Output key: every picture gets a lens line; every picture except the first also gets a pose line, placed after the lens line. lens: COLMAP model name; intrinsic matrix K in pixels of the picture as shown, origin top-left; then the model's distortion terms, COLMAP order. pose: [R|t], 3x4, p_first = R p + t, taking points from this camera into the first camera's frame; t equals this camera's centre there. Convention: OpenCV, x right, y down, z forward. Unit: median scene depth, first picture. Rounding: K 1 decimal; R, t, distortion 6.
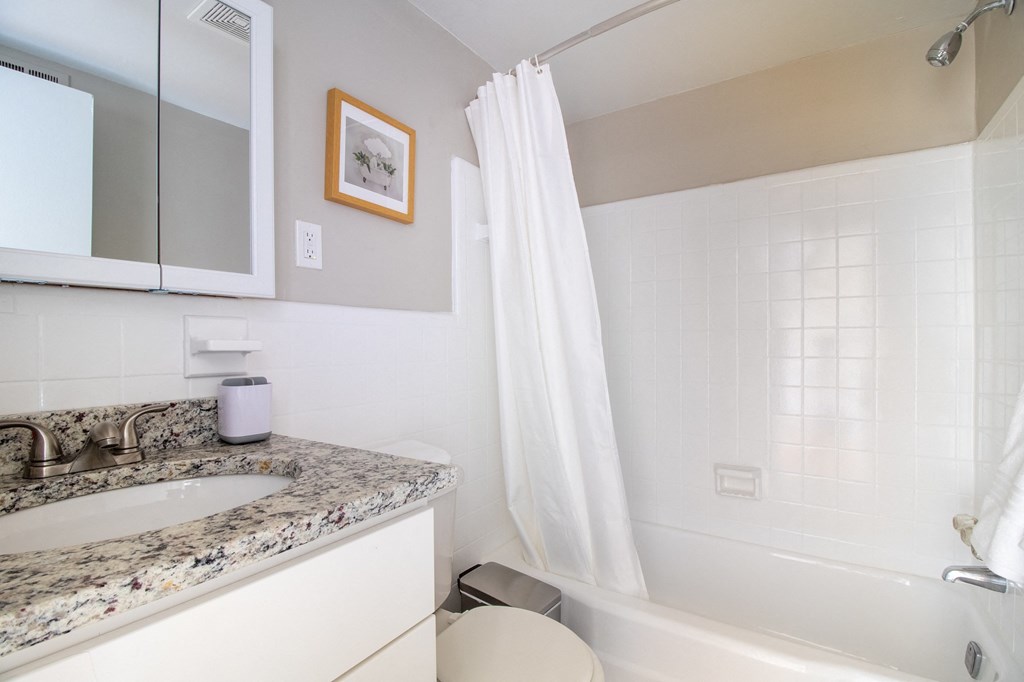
lens RADIAL K [[471.8, 0, 514.0], [0, 471.8, 344.9], [0, 0, 1]] dist [0.000556, -0.013729]
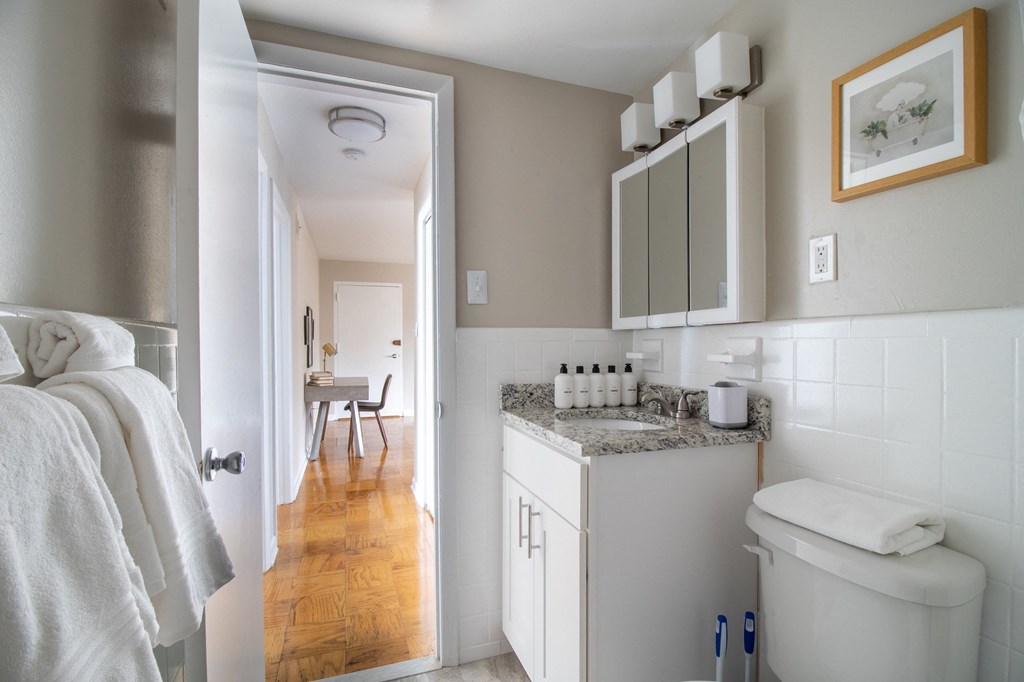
lens RADIAL K [[471.8, 0, 514.0], [0, 471.8, 344.9], [0, 0, 1]] dist [0.000556, -0.013729]
pose [[-0.608250, 0.002128, -0.793743, 0.683290], [-0.003180, 0.999982, 0.005118, -0.032564], [0.793739, 0.005637, -0.608232, 1.005739]]
